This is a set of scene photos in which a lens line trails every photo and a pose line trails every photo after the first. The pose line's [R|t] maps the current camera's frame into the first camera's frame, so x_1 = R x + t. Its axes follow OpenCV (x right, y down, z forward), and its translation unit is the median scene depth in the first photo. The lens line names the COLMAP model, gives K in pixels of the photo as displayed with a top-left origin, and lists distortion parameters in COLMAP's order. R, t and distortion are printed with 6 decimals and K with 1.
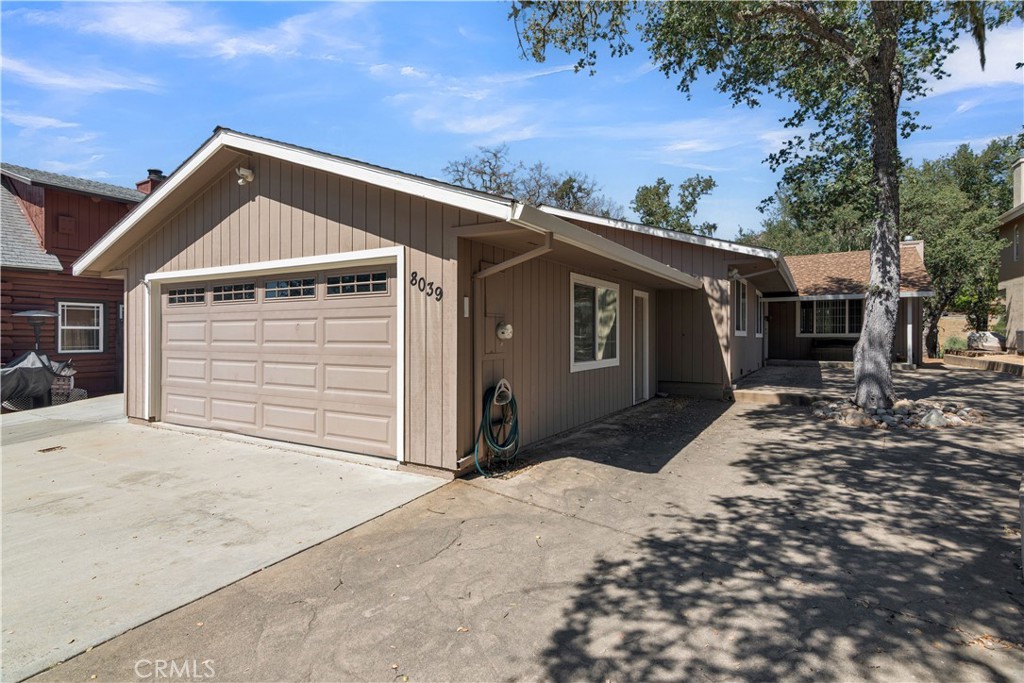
lens RADIAL K [[500.3, 0, 510.7], [0, 500.3, 337.2], [0, 0, 1]] dist [0.011958, 0.000273]
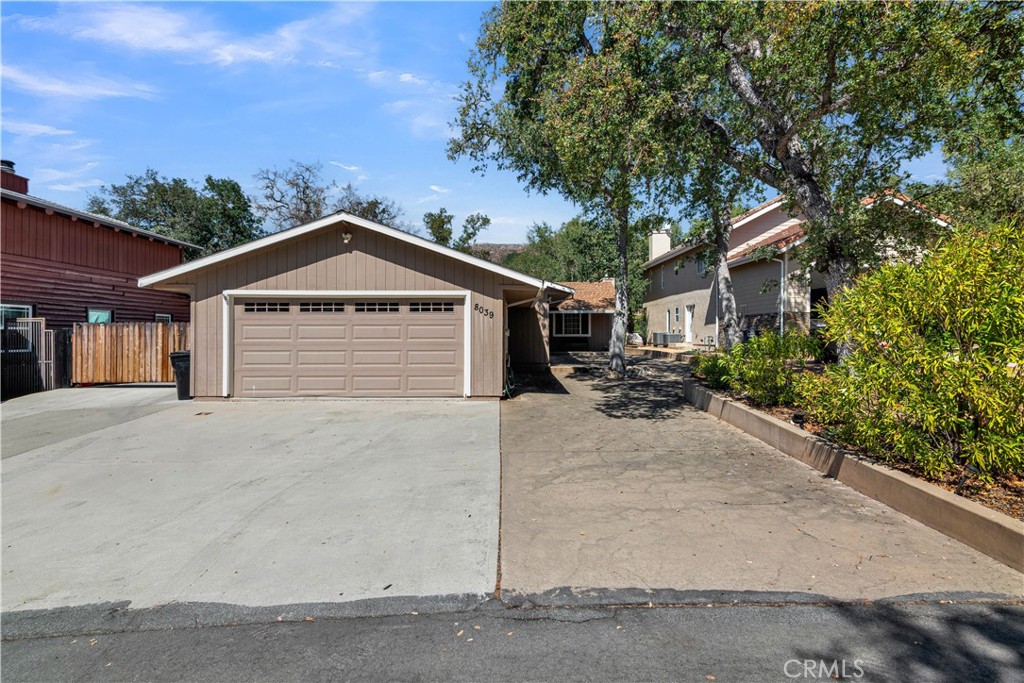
lens RADIAL K [[500.3, 0, 515.2], [0, 500.3, 337.3], [0, 0, 1]] dist [0.011958, 0.000273]
pose [[0.855332, -0.003009, 0.518072, -0.758280], [0.004766, 0.999987, -0.002061, 0.008734], [-0.518059, 0.004232, 0.855335, -0.572316]]
